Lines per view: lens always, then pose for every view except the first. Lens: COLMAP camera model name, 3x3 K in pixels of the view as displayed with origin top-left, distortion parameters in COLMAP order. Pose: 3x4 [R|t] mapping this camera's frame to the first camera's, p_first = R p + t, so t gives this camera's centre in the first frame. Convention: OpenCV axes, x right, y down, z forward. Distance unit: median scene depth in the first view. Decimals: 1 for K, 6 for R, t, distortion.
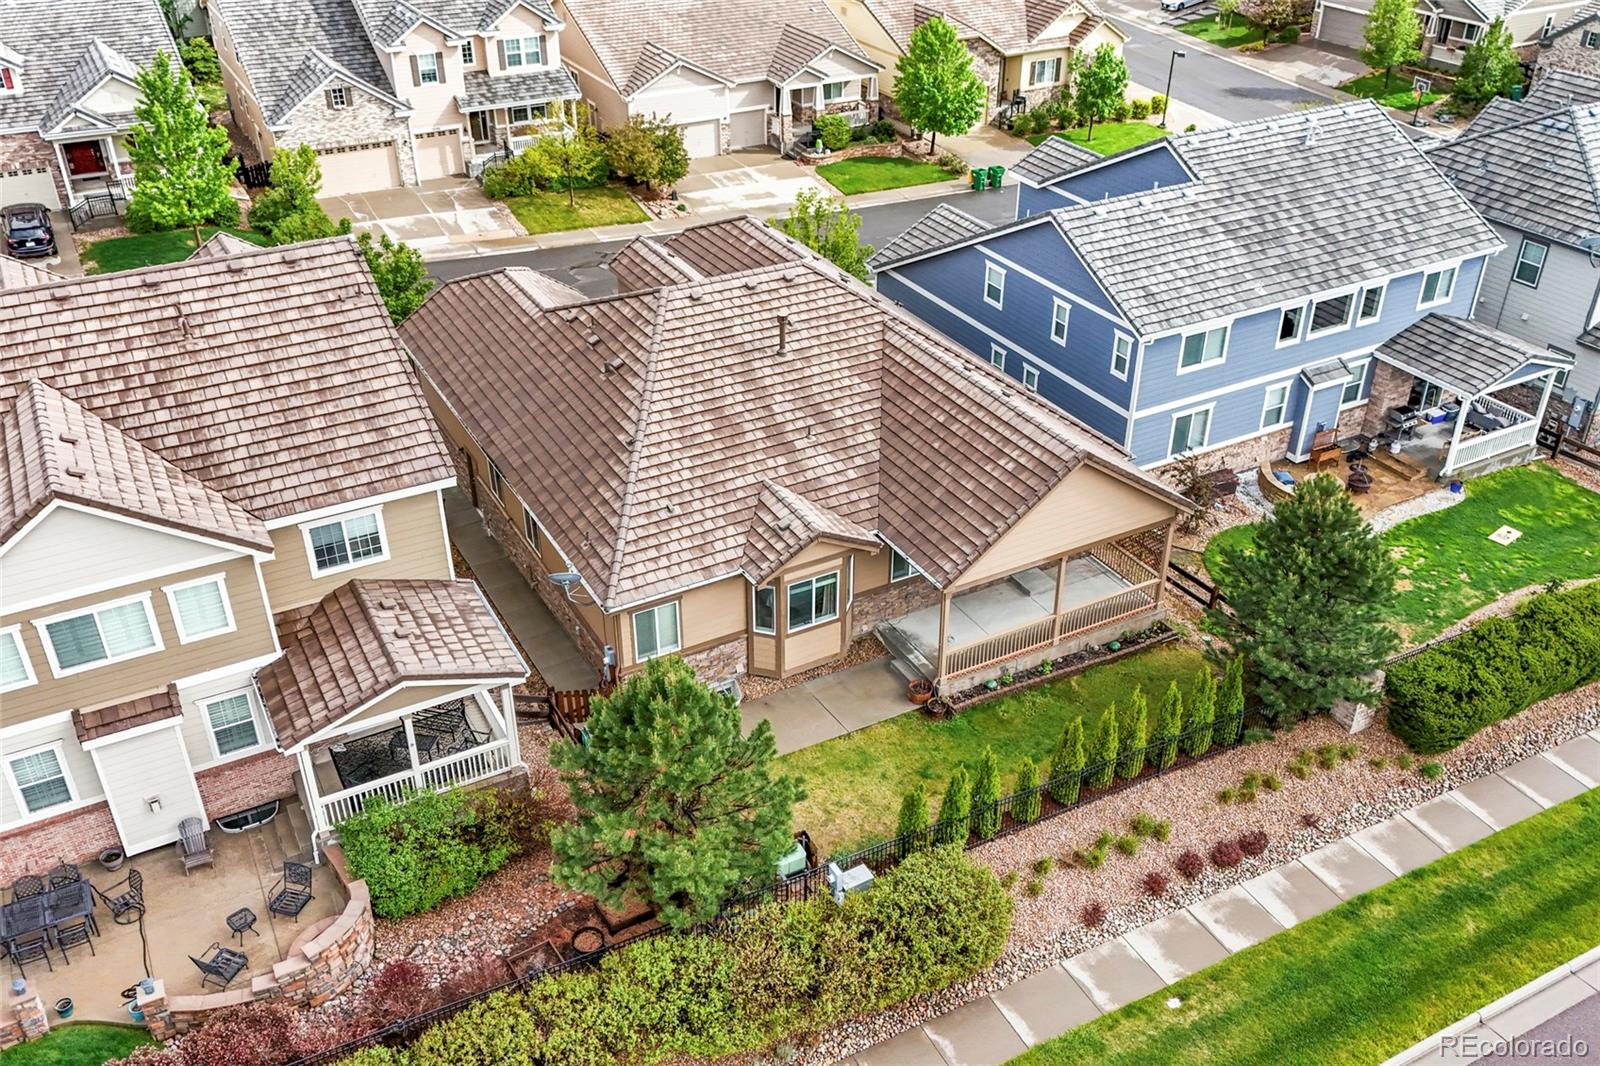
lens RADIAL K [[1383.6, 0, 800.0], [0, 1383.6, 533.0], [0, 0, 1]] dist [0.075214, -0.008646]
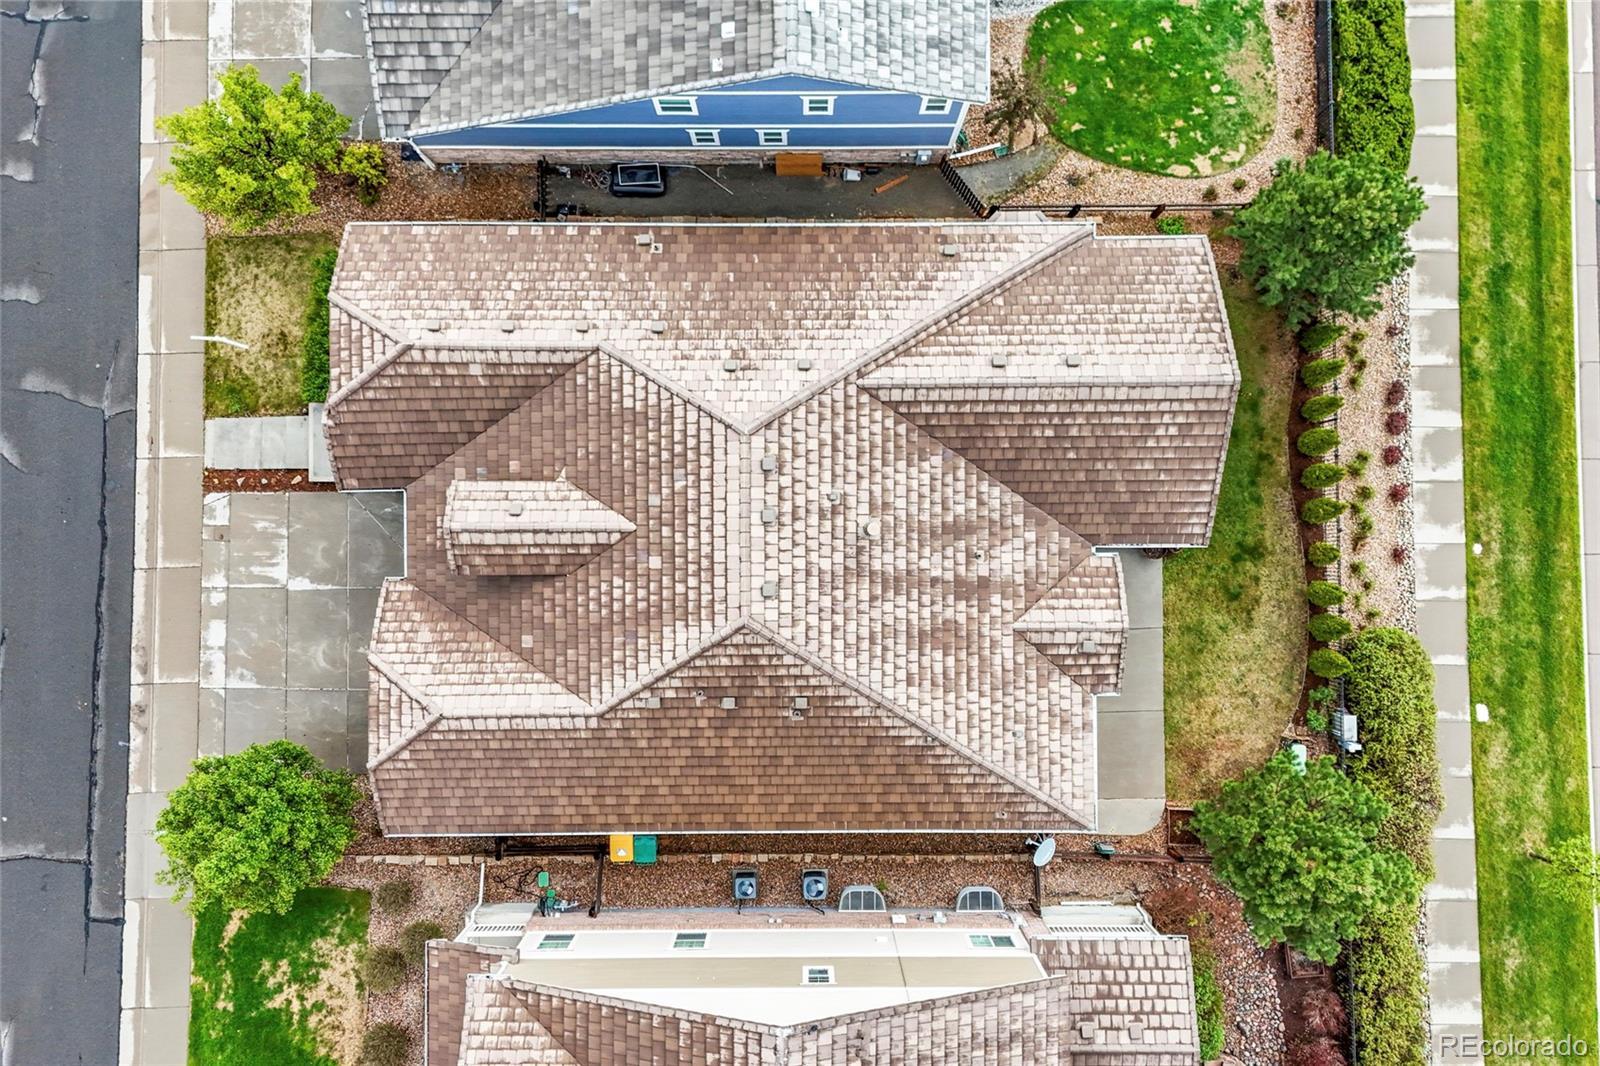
lens RADIAL K [[1383.6, 0, 800.0], [0, 1383.6, 533.0], [0, 0, 1]] dist [0.075214, -0.008646]
pose [[0.477087, -0.878842, 0.004878, -0.041918], [0.461040, 0.254997, 0.849952, -0.925560], [-0.748218, -0.403252, 0.526837, 0.593166]]
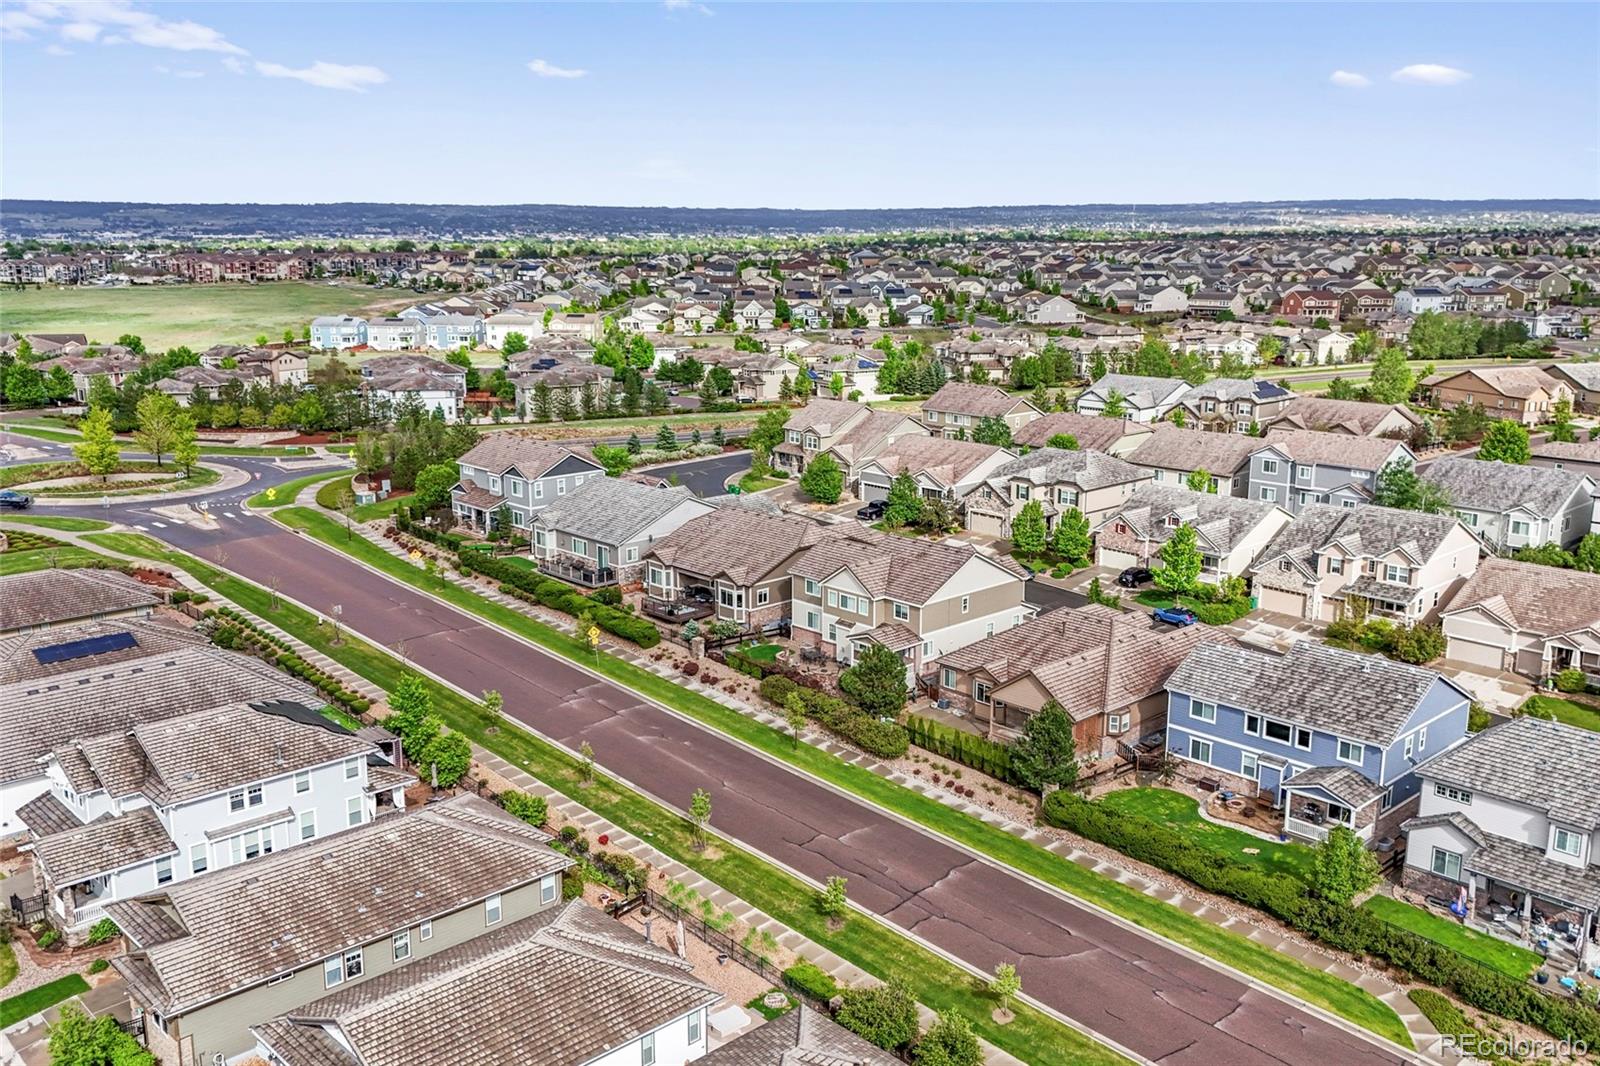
lens RADIAL K [[1383.6, 0, 800.0], [0, 1383.6, 533.0], [0, 0, 1]] dist [0.075214, -0.008646]
pose [[0.257180, 0.212632, -0.942680, 2.480836], [-0.513239, 0.856596, 0.053194, -0.188374], [0.818807, 0.470140, 0.329430, -0.437390]]
